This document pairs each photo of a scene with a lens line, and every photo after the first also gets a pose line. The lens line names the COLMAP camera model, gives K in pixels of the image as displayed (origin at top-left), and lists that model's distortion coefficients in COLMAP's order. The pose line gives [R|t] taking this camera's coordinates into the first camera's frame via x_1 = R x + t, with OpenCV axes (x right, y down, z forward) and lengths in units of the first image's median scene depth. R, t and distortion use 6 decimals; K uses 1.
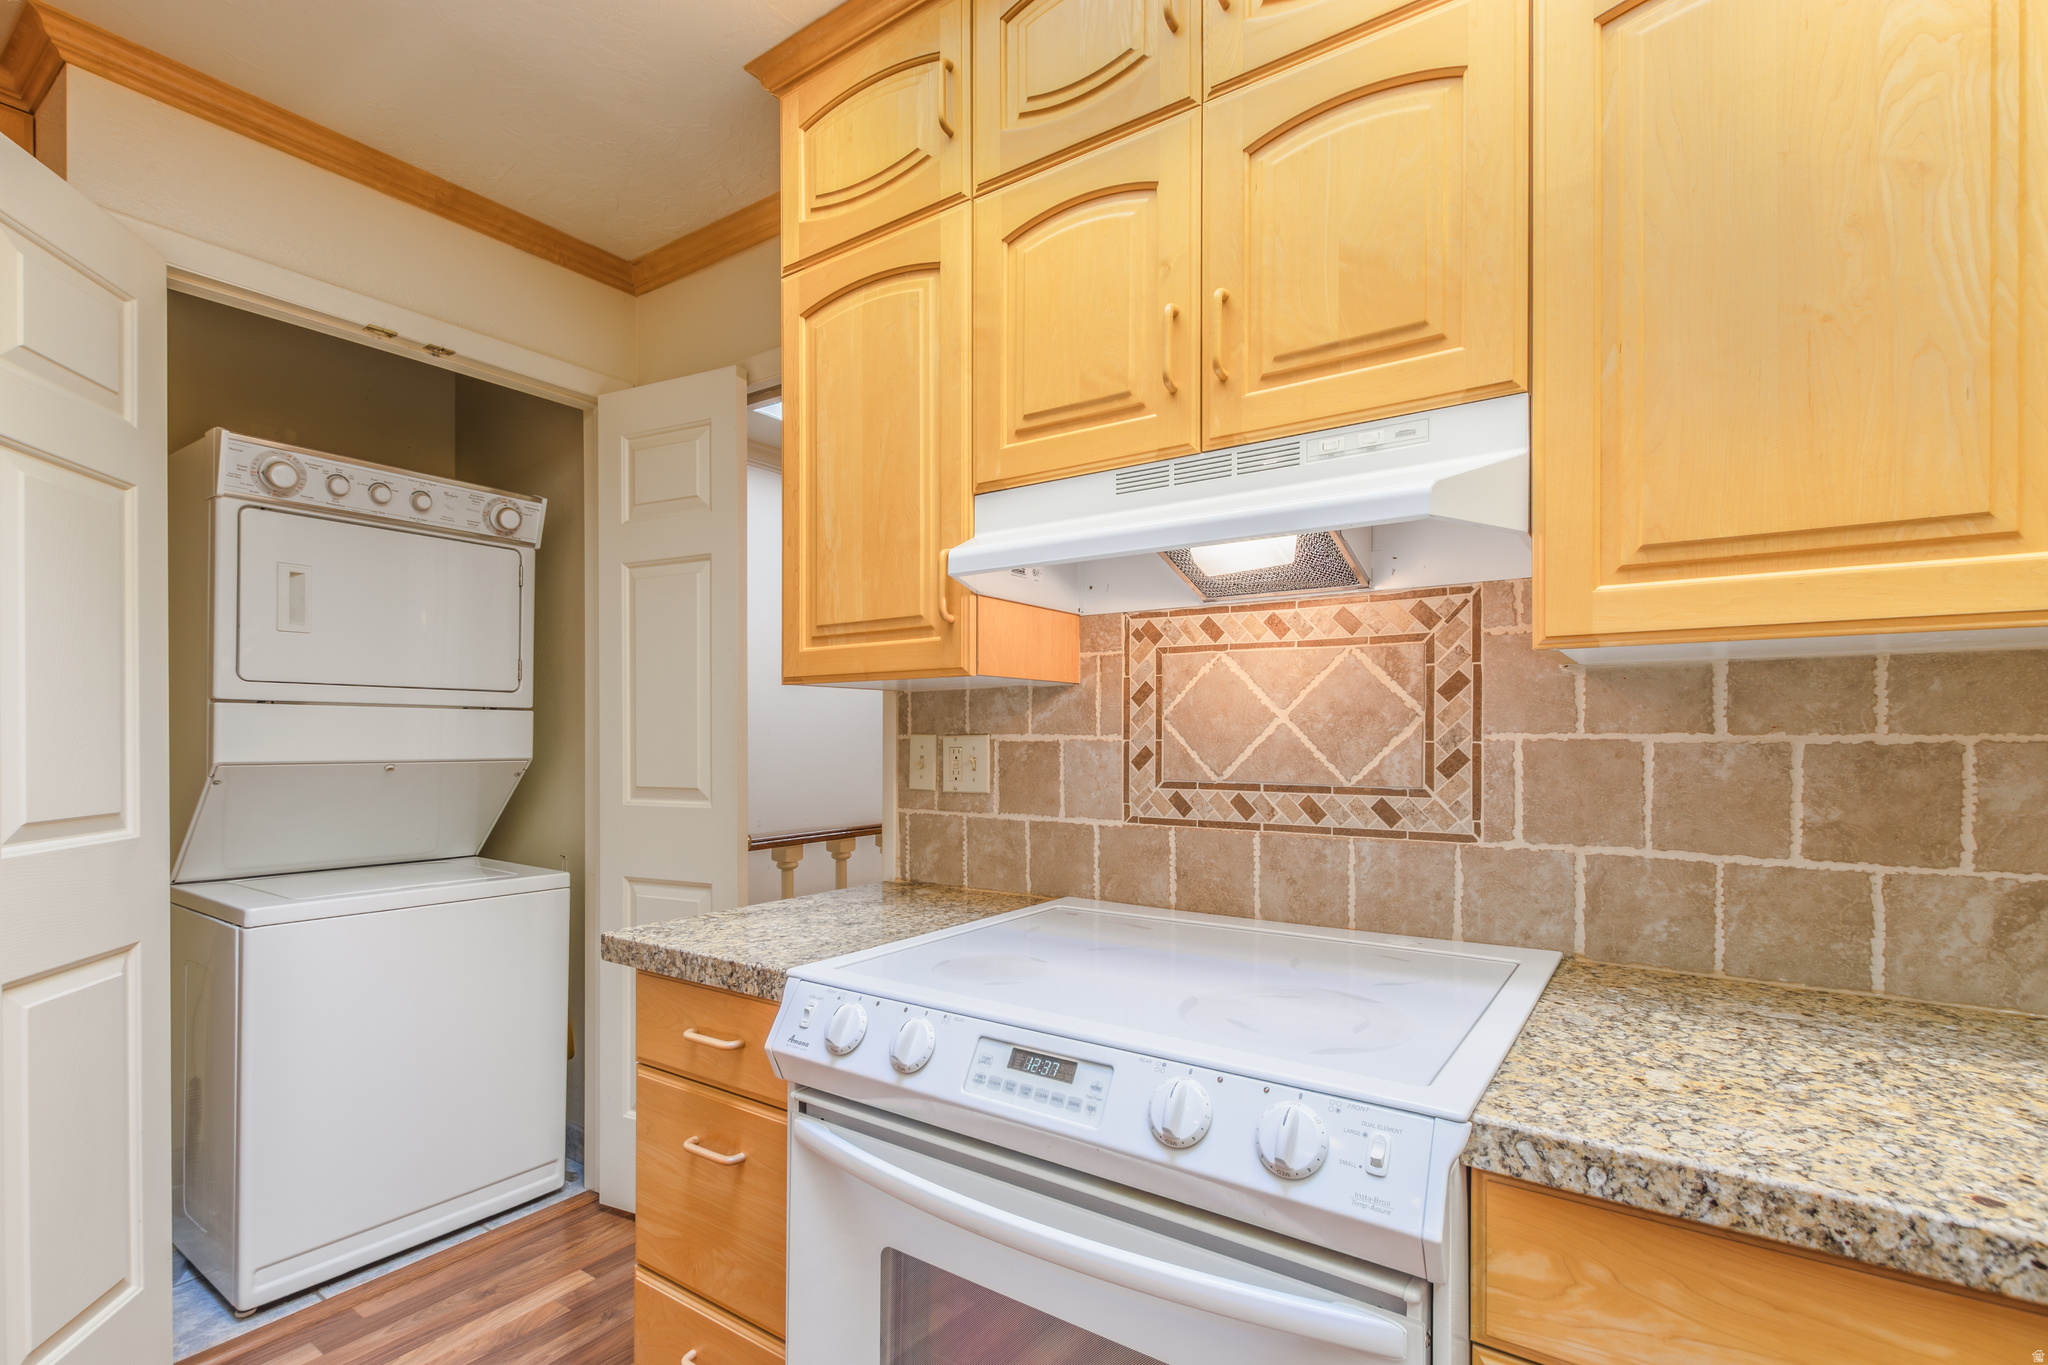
lens RADIAL K [[954.8, 0, 1013.0], [0, 954.8, 738.1], [0, 0, 1]] dist [0.000738, -0.001189]
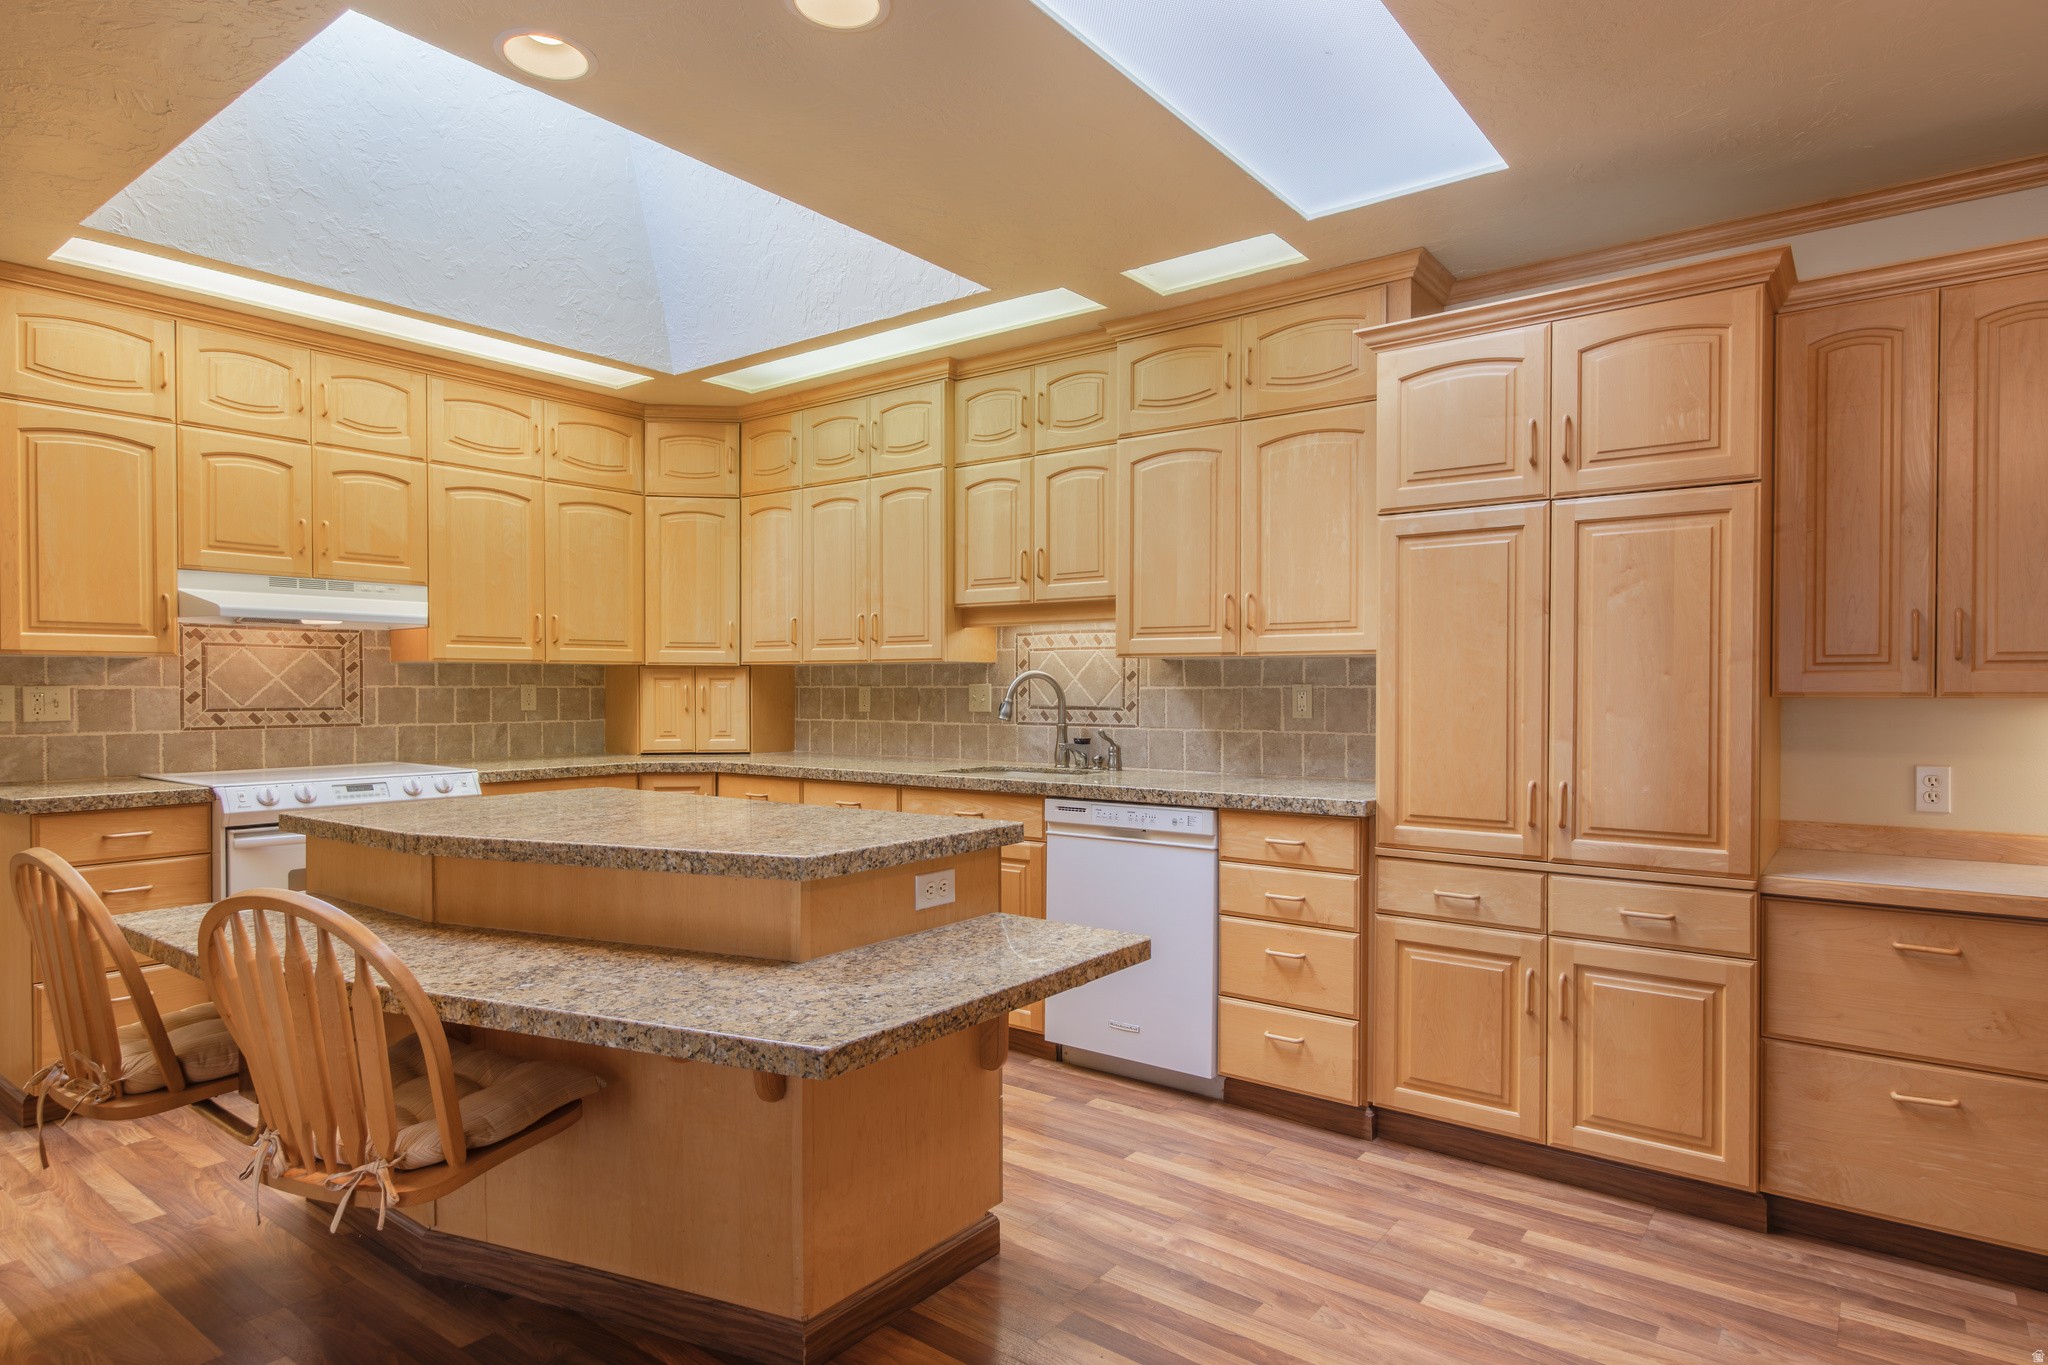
lens RADIAL K [[1126.0, 0, 1046.4], [0, 1126.0, 700.0], [0, 0, 1]] dist [0.004160, -0.000033]
pose [[0.017004, -0.011809, 0.999786, -2.553451], [0.002479, 0.999928, 0.011768, 0.003598], [-0.999852, 0.002278, 0.017032, -0.948212]]
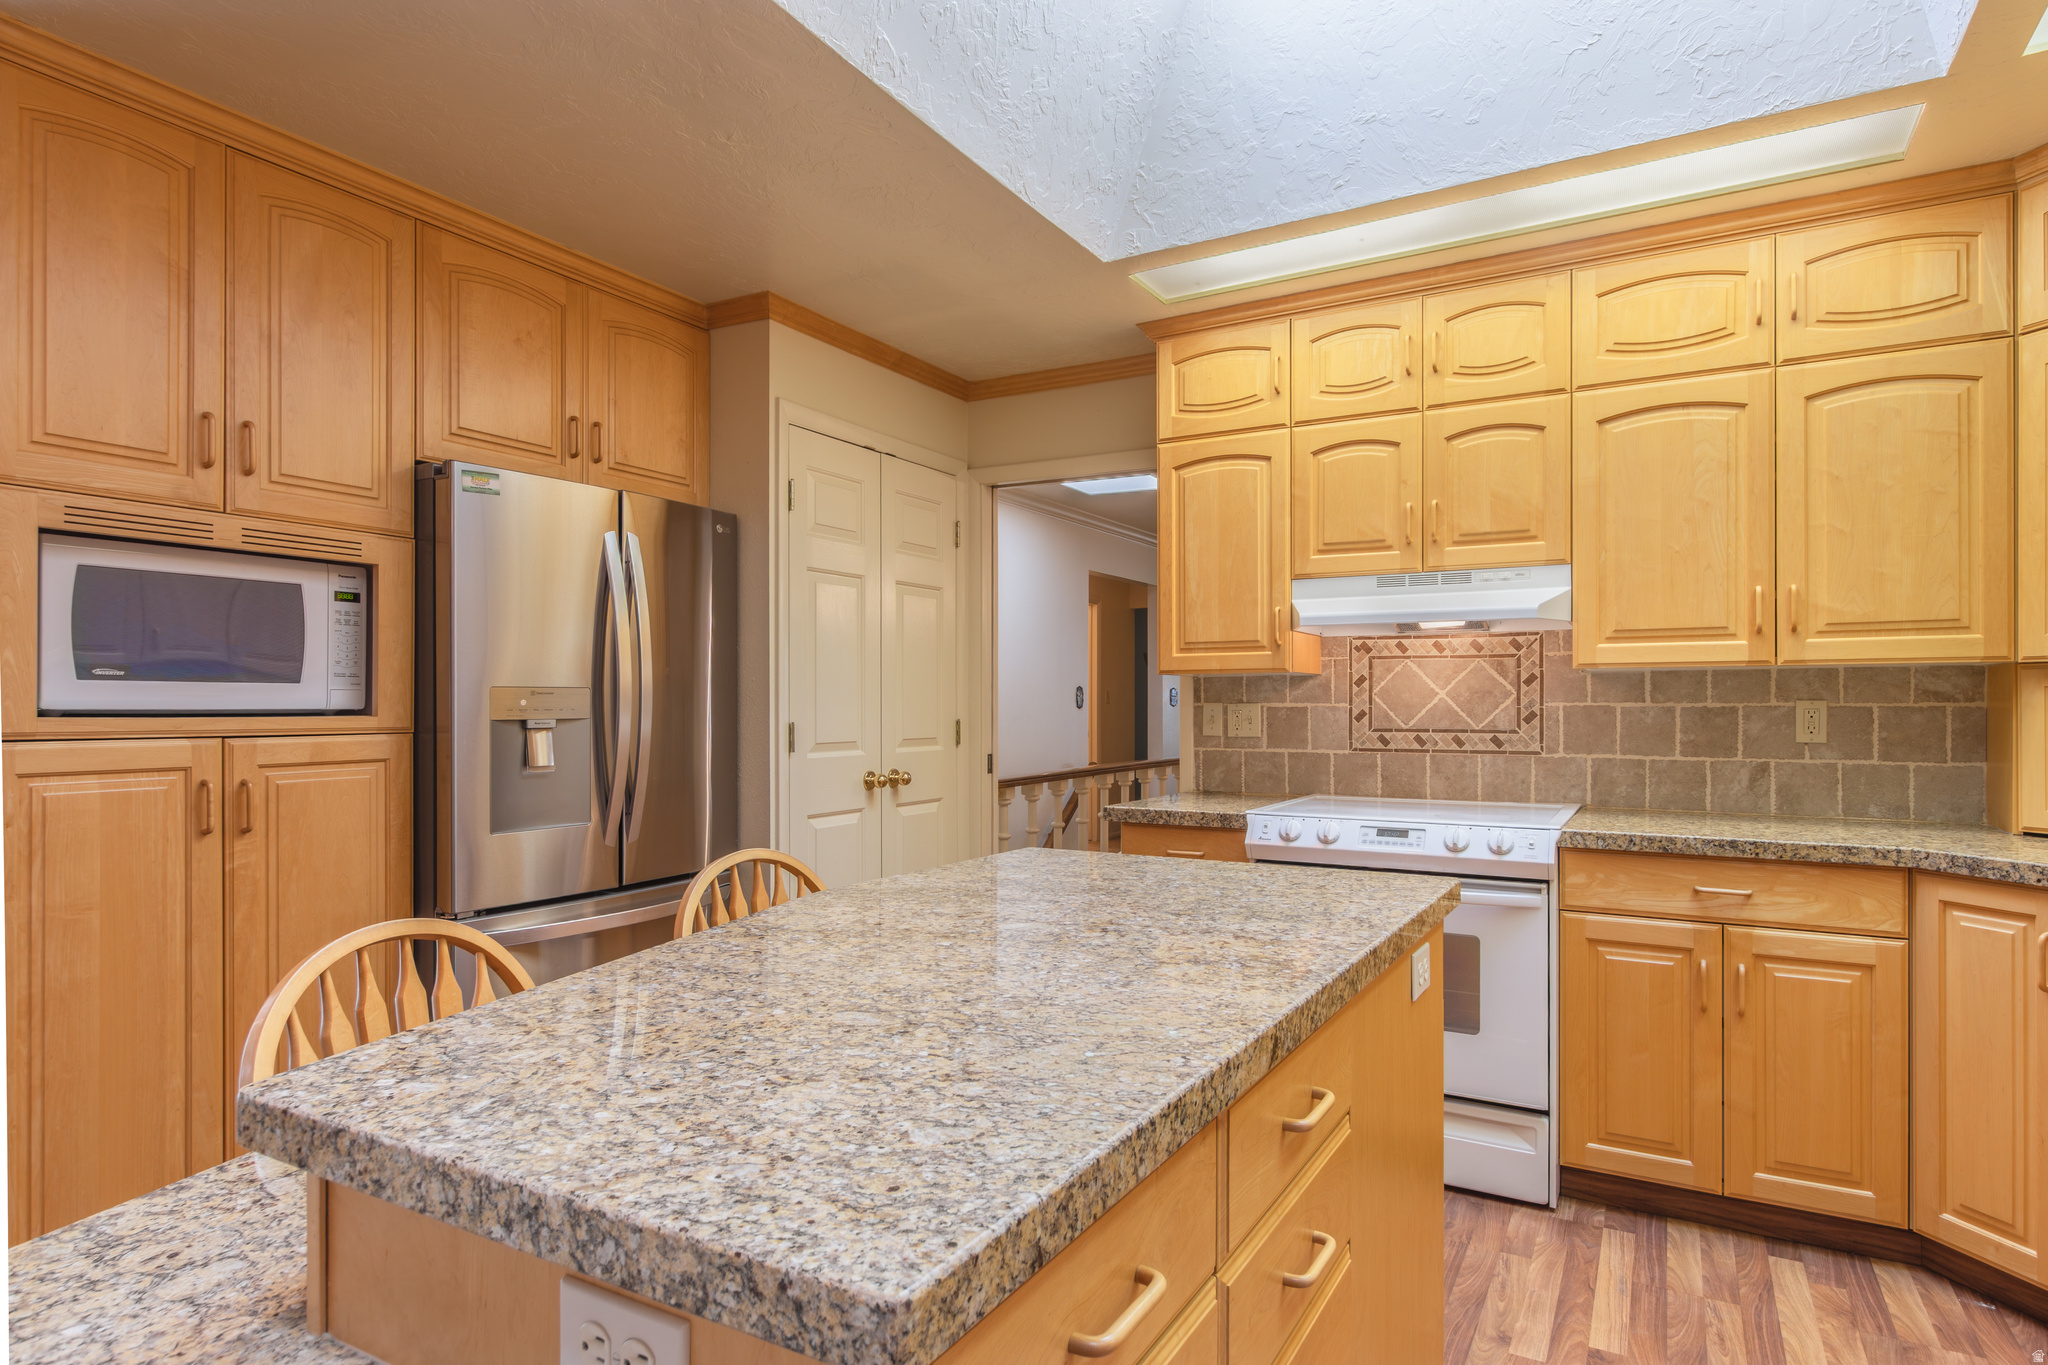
lens RADIAL K [[1126.0, 0, 1046.4], [0, 1126.0, 700.0], [0, 0, 1]] dist [0.004160, -0.000033]
pose [[0.994118, 0.001054, 0.108294, -0.822398], [-0.000315, 0.999977, -0.006844, 0.006420], [-0.108299, 0.006770, 0.994095, -1.278526]]
